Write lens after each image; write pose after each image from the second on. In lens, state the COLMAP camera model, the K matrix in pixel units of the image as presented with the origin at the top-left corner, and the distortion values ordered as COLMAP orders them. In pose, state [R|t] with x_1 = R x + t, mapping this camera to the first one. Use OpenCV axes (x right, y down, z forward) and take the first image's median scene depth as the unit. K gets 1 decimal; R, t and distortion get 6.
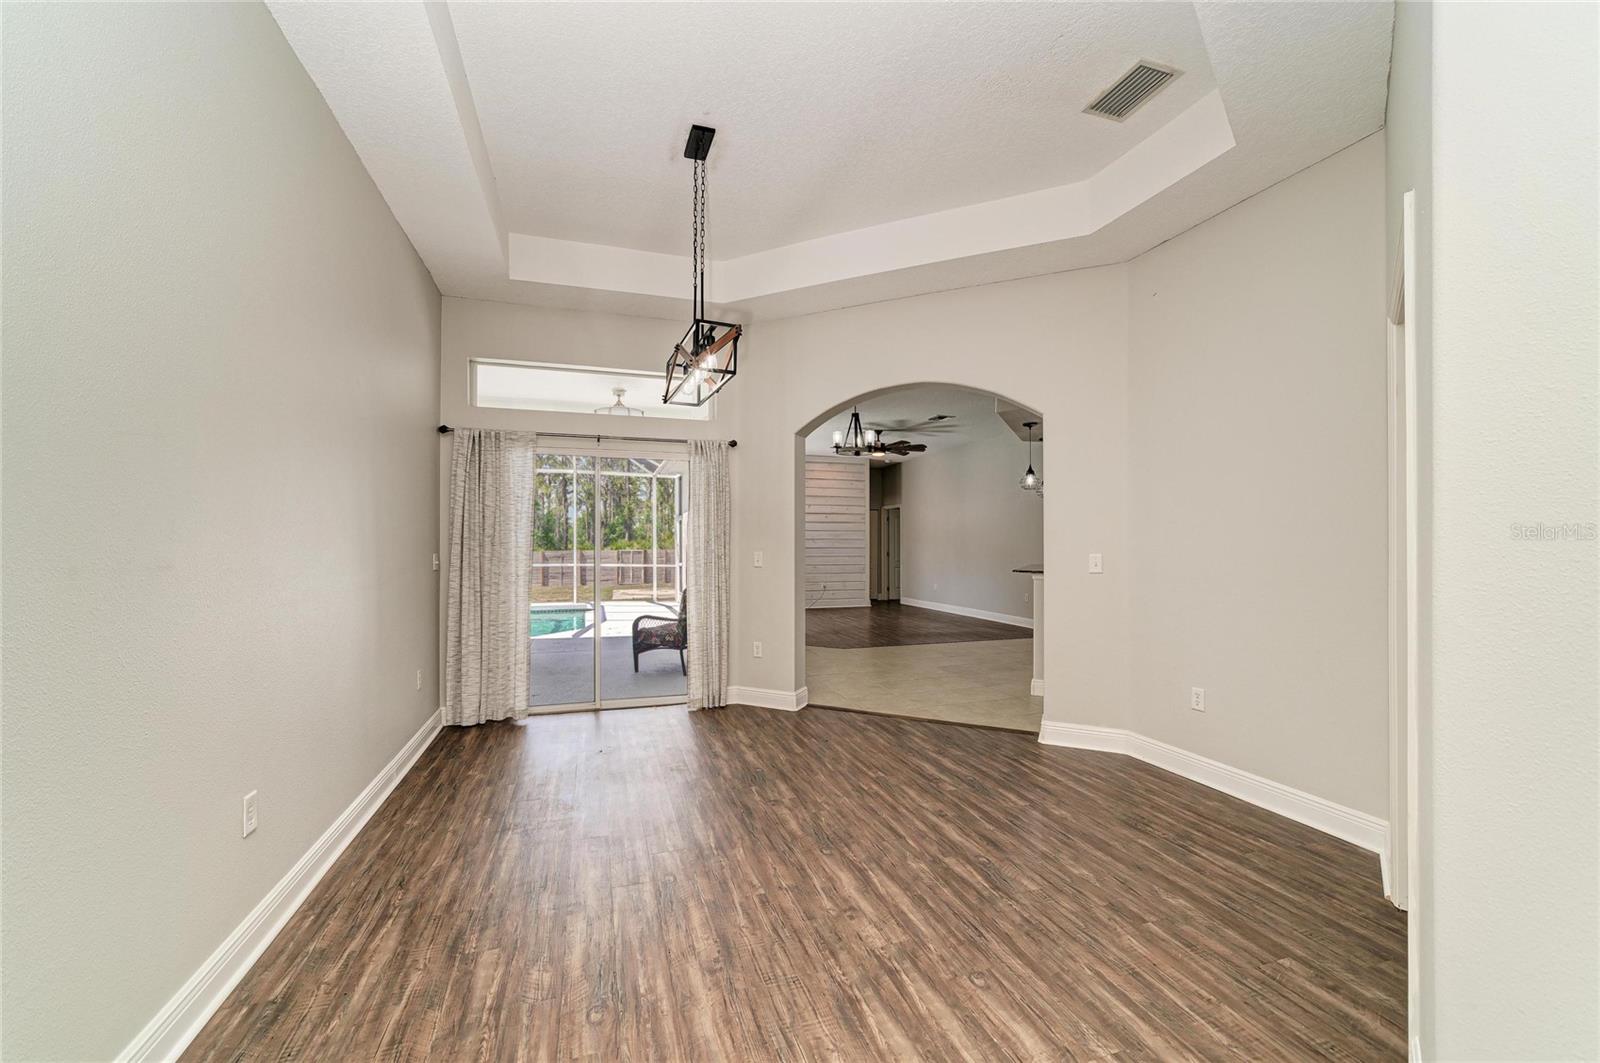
lens RADIAL K [[627.1, 0, 795.2], [0, 627.1, 539.5], [0, 0, 1]] dist [-0.012850, 0.003240]
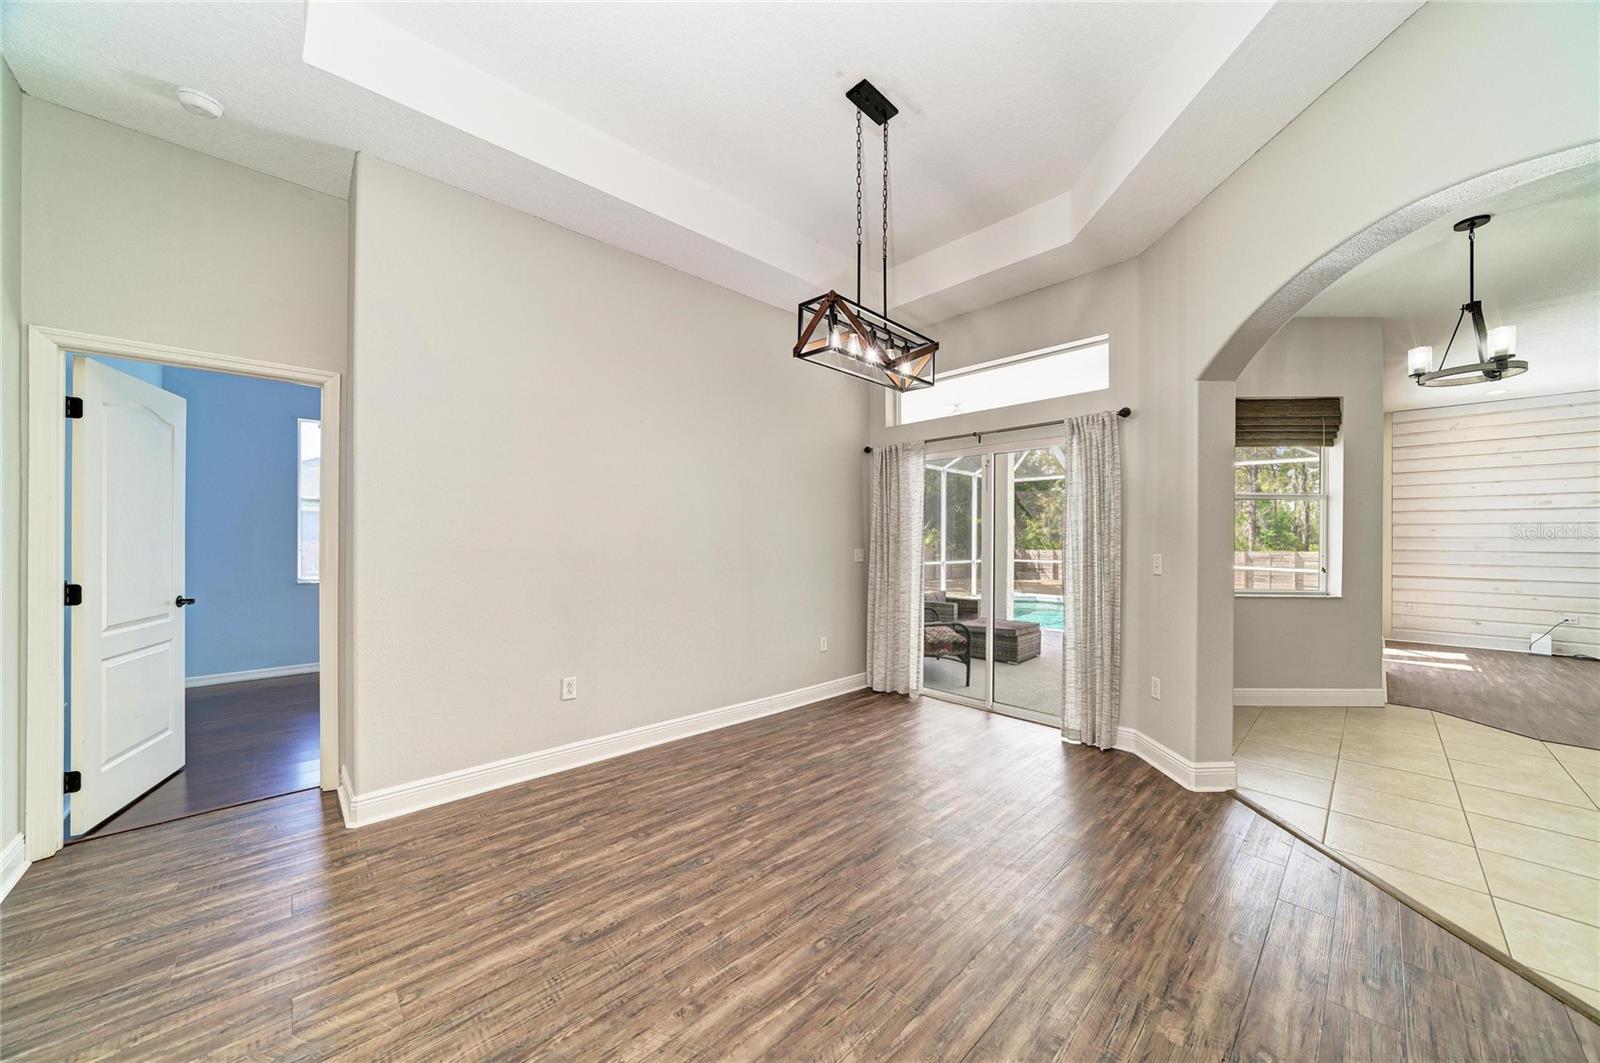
lens RADIAL K [[547.4, 0, 809.3], [0, 547.4, 543.9], [0, 0, 1]] dist [-0.015073, 0.001439]
pose [[0.438348, 0.006308, -0.898783, 0.614681], [-0.000633, 0.999977, 0.006709, 0.006290], [0.898805, -0.002372, 0.438342, 0.674738]]
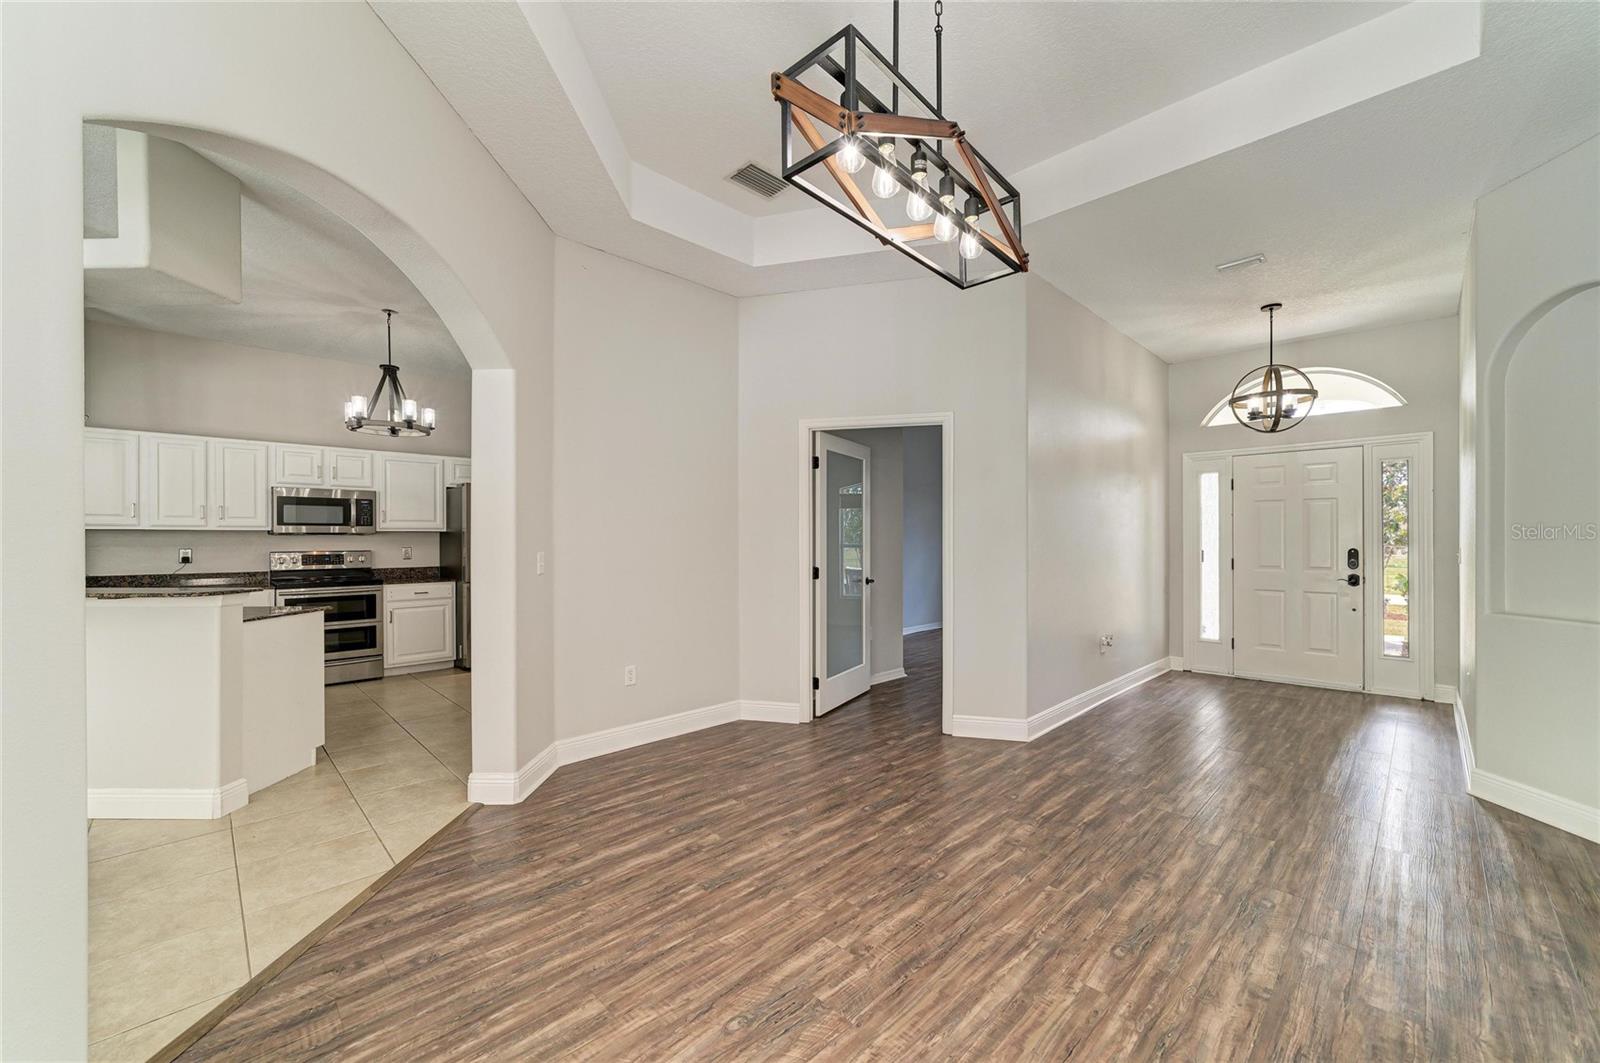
lens RADIAL K [[627.1, 0, 801.6], [0, 627.1, 542.3], [0, 0, 1]] dist [-0.012850, 0.003240]
pose [[-0.446078, -0.002679, 0.894990, -0.658309], [-0.002109, 0.999996, 0.001942, 0.008482], [-0.894992, -0.001021, -0.446082, 1.541740]]
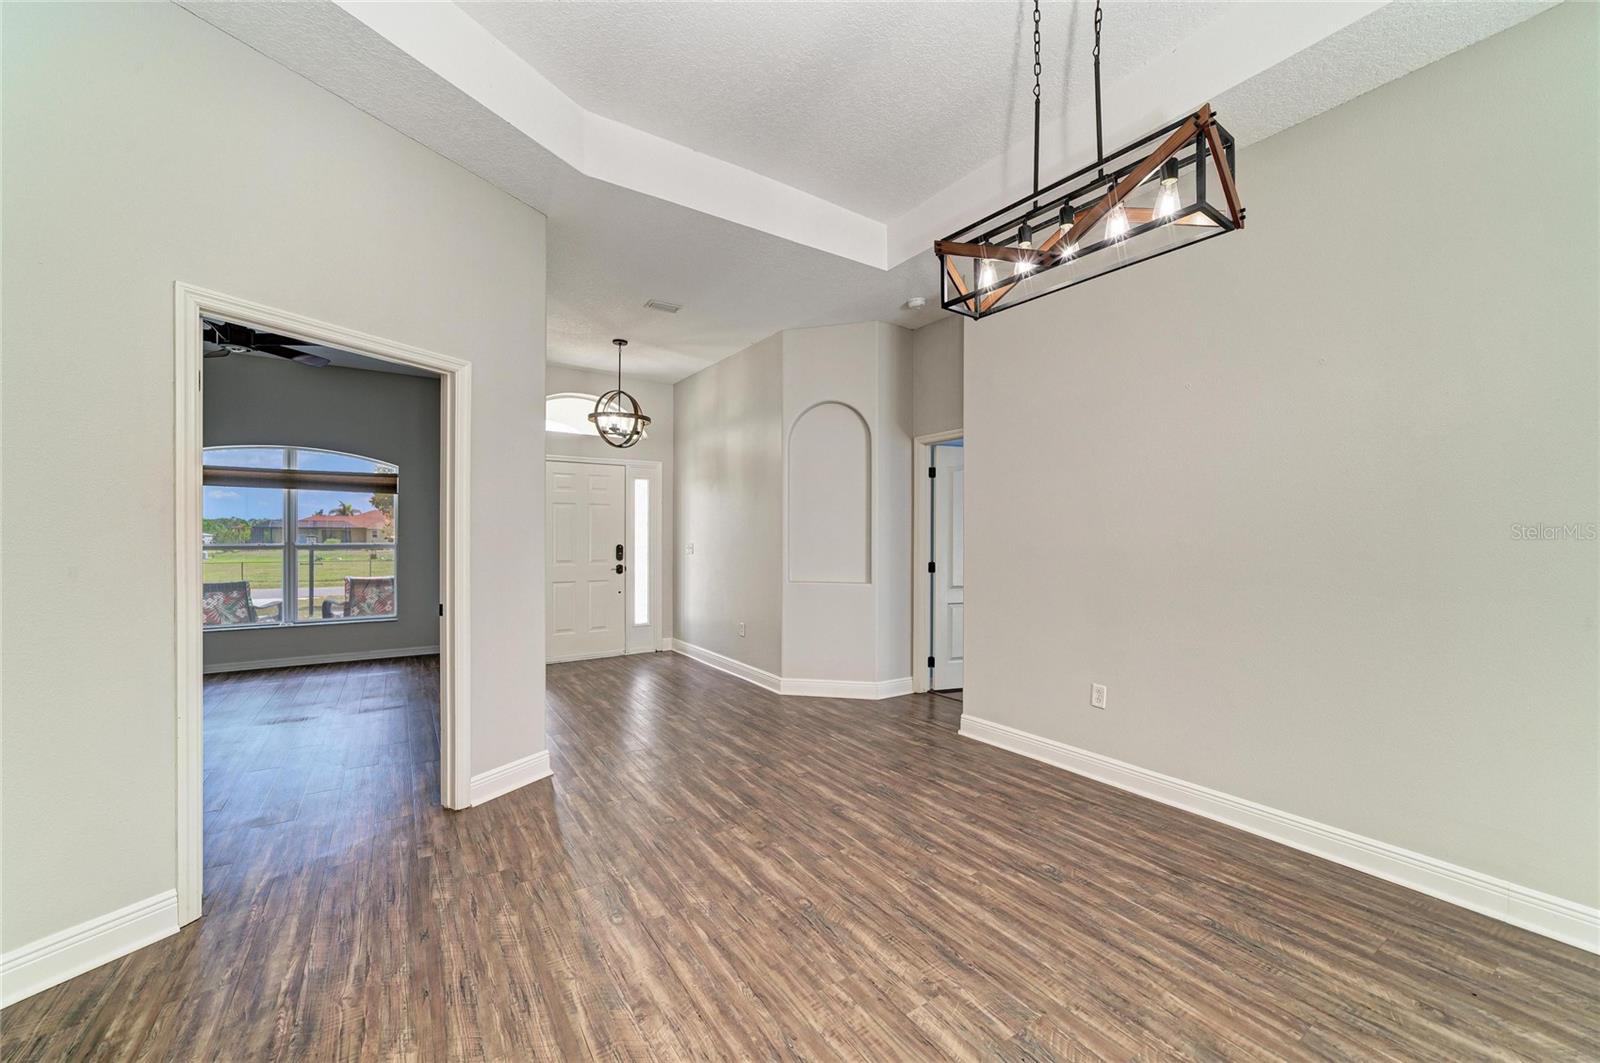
lens RADIAL K [[627.1, 0, 808.2], [0, 627.1, 534.0], [0, 0, 1]] dist [-0.012850, 0.003240]
pose [[-0.959064, -0.003990, -0.283160, 0.276555], [-0.001309, 0.999953, -0.009654, 0.008664], [0.283185, -0.008888, -0.959024, 1.758647]]
